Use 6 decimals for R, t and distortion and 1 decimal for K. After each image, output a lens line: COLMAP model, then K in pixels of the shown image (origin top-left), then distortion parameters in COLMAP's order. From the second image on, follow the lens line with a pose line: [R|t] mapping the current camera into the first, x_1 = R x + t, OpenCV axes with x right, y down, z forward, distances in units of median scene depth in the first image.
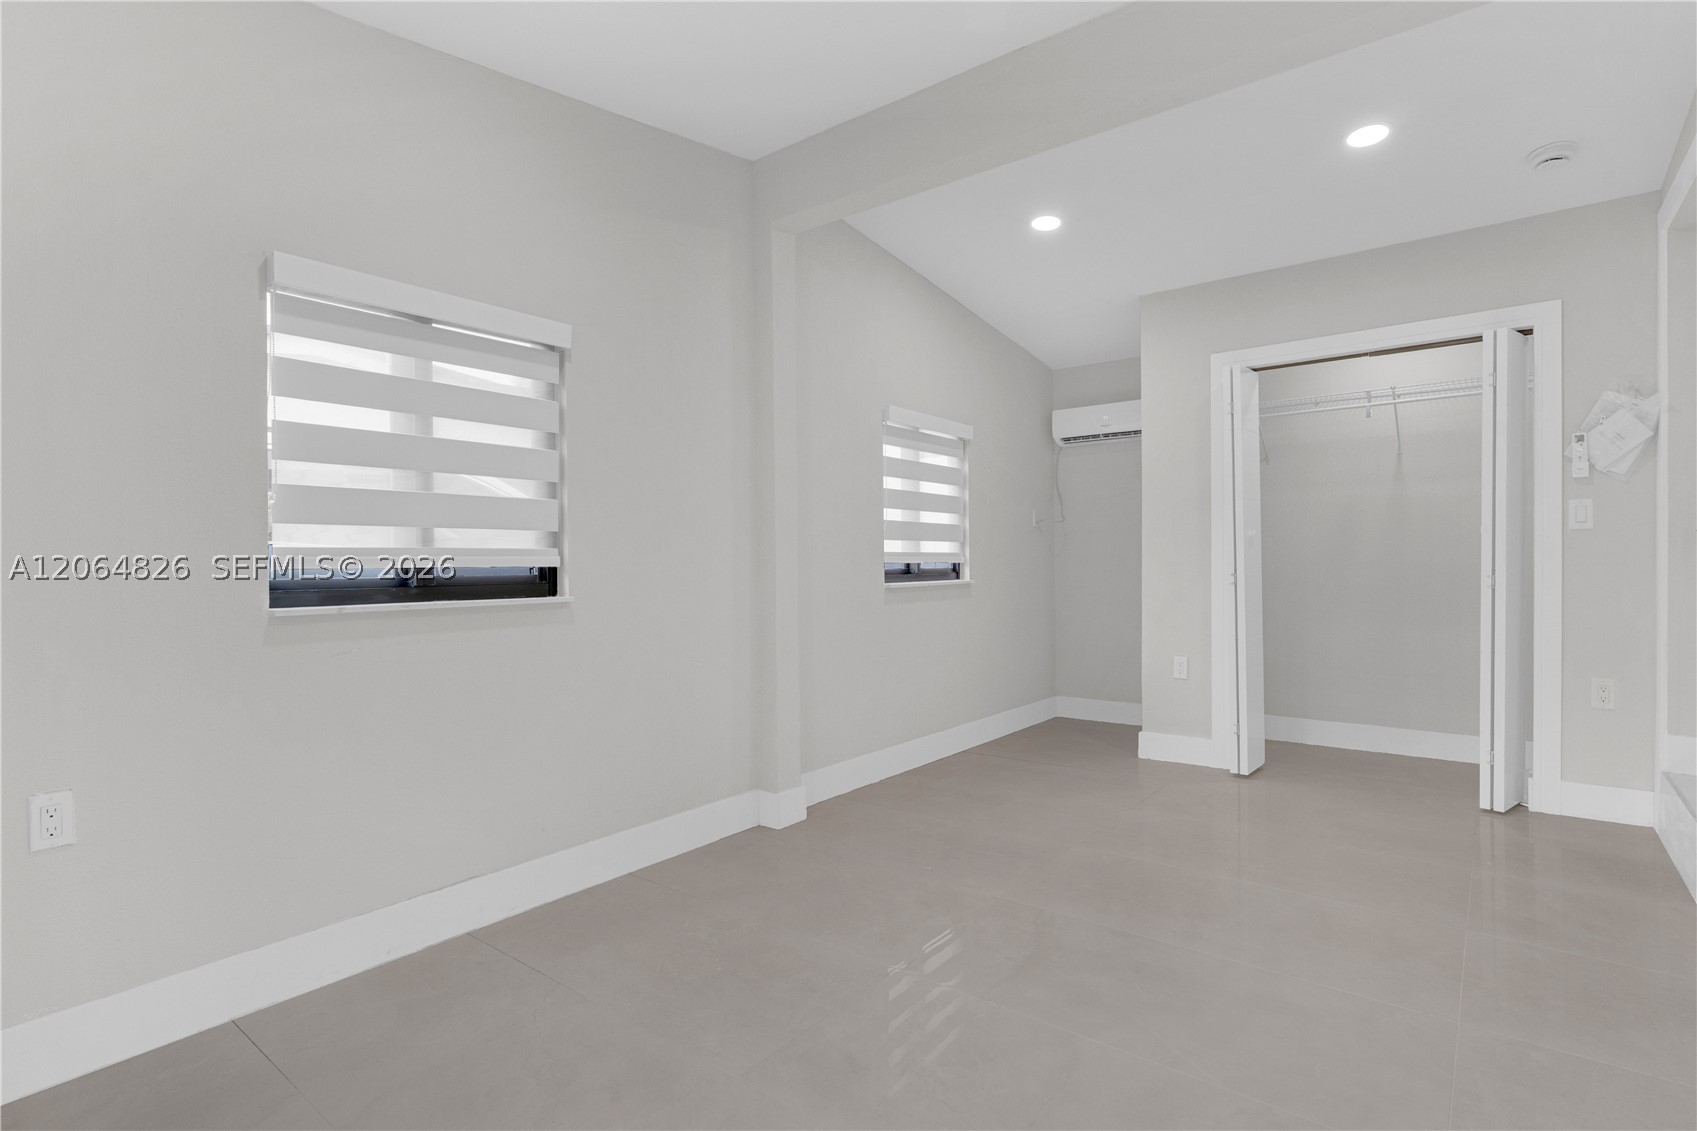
lens RADIAL K [[835.4, 0, 843.9], [0, 835.4, 563.9], [0, 0, 1]] dist [-0.001149, -0.000228]
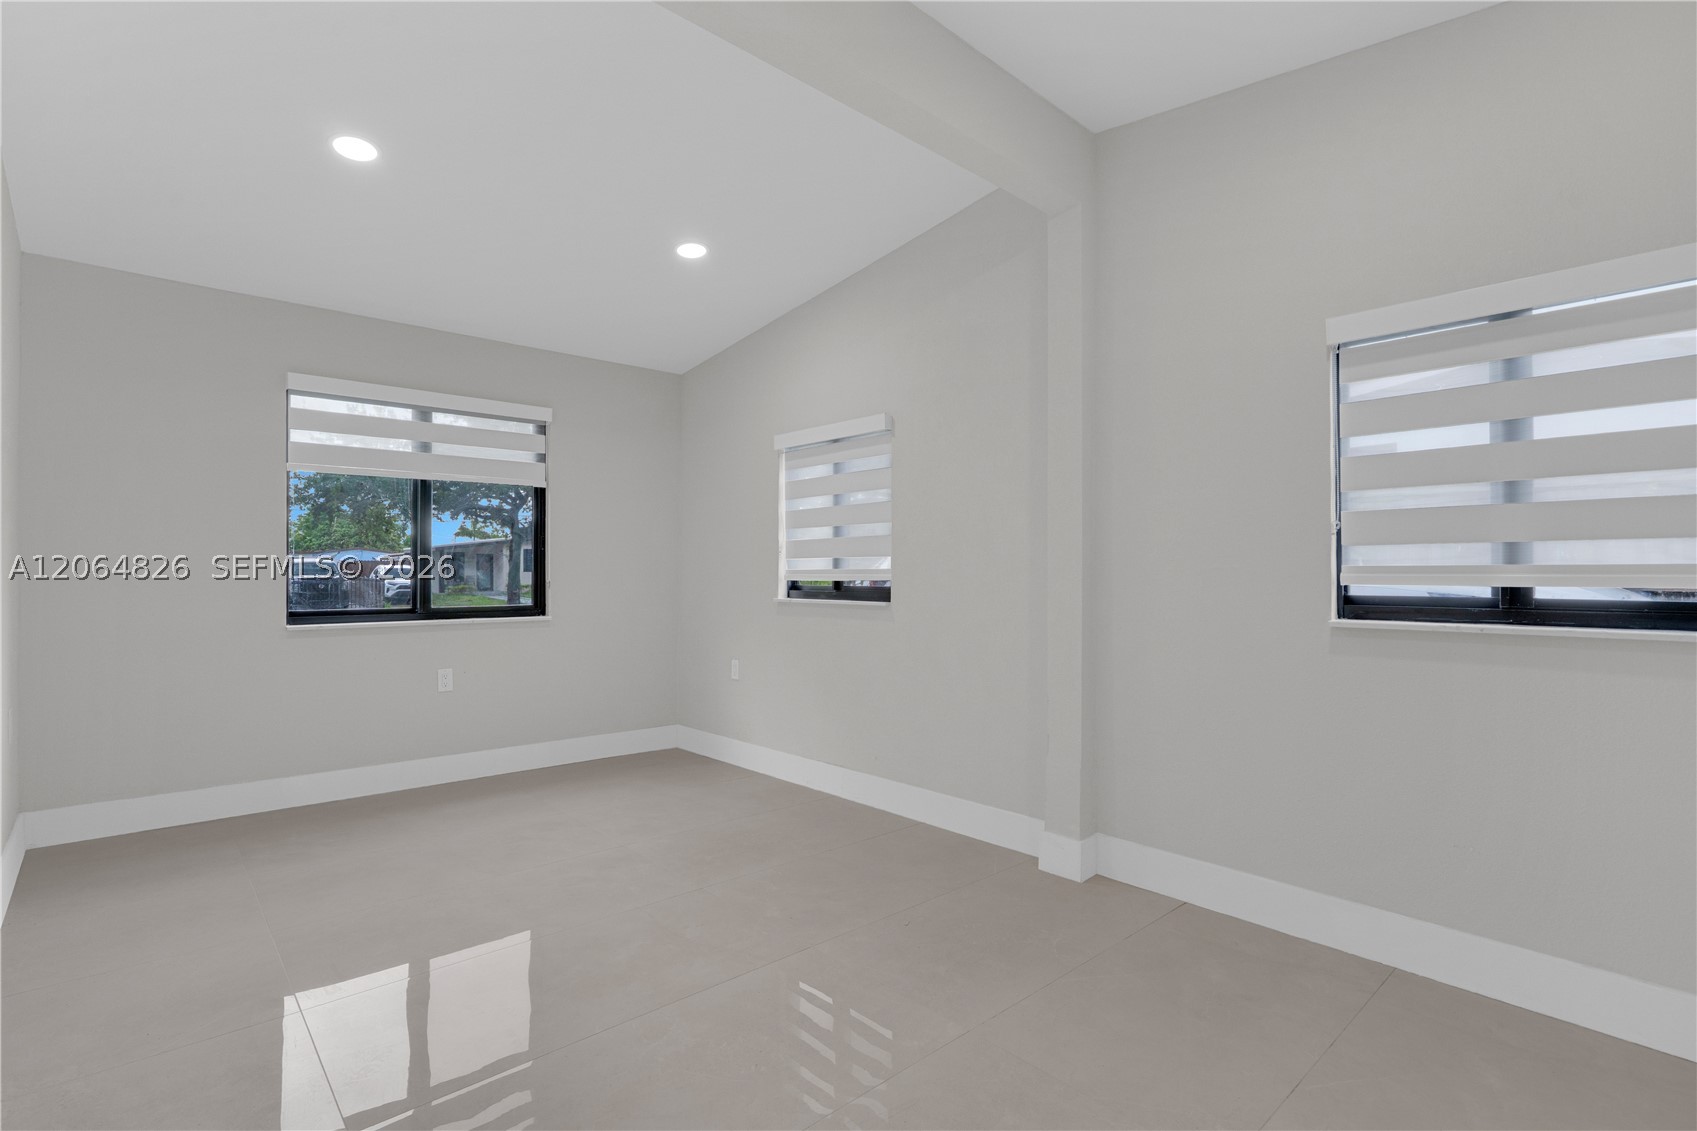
lens RADIAL K [[661.2, 0, 849.8], [0, 661.2, 573.0], [0, 0, 1]] dist [-0.001118, -0.000052]
pose [[-0.078213, -0.003639, -0.996930, 0.797561], [-0.008635, 0.999958, -0.002973, -0.006906], [0.996899, 0.008376, -0.078241, 1.015470]]
